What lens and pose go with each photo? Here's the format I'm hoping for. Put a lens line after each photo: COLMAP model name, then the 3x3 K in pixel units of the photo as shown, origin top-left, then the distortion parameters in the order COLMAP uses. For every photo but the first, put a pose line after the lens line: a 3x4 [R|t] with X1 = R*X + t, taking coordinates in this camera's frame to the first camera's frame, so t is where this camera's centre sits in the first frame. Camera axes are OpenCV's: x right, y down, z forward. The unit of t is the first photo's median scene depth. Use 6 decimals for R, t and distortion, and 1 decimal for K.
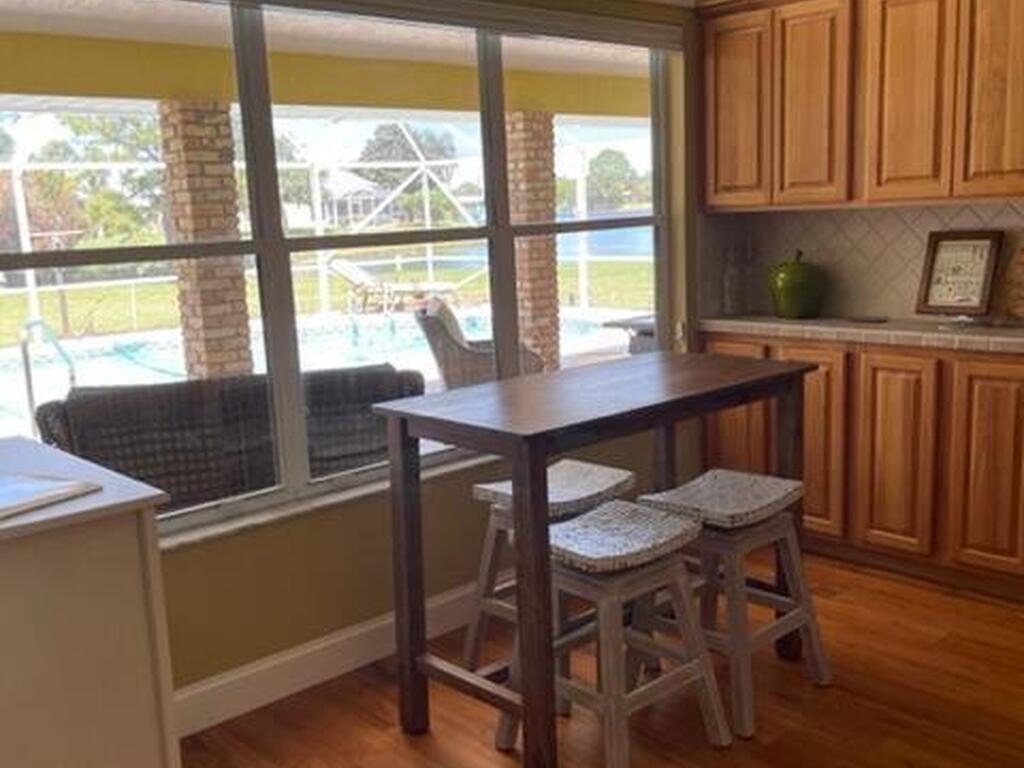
lens RADIAL K [[1041.3, 0, 512.0], [0, 1041.3, 384.0], [0, 0, 1]] dist [-0.004526, -0.006414]
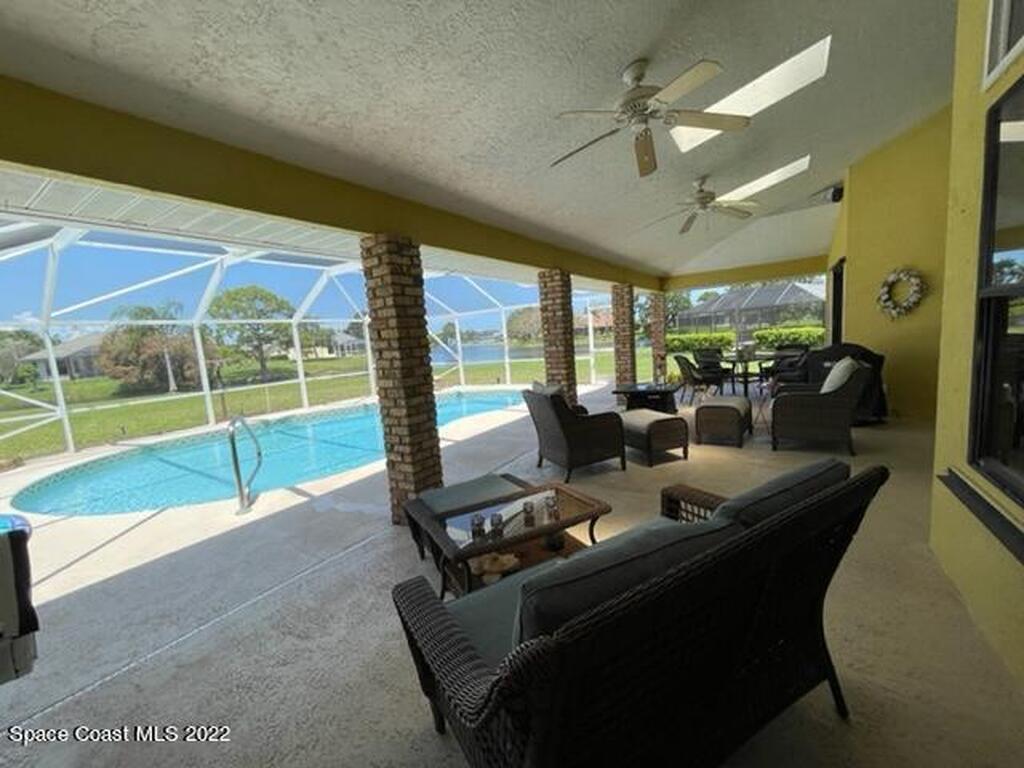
lens RADIAL K [[413.8, 0, 512.0], [0, 413.8, 384.0], [0, 0, 1]] dist [0.000419, -0.000076]
pose [[0.969450, -0.057749, 0.238394, -0.290471], [0.075118, 0.995092, -0.064421, -0.050840], [-0.233503, 0.080361, 0.969030, 0.485822]]
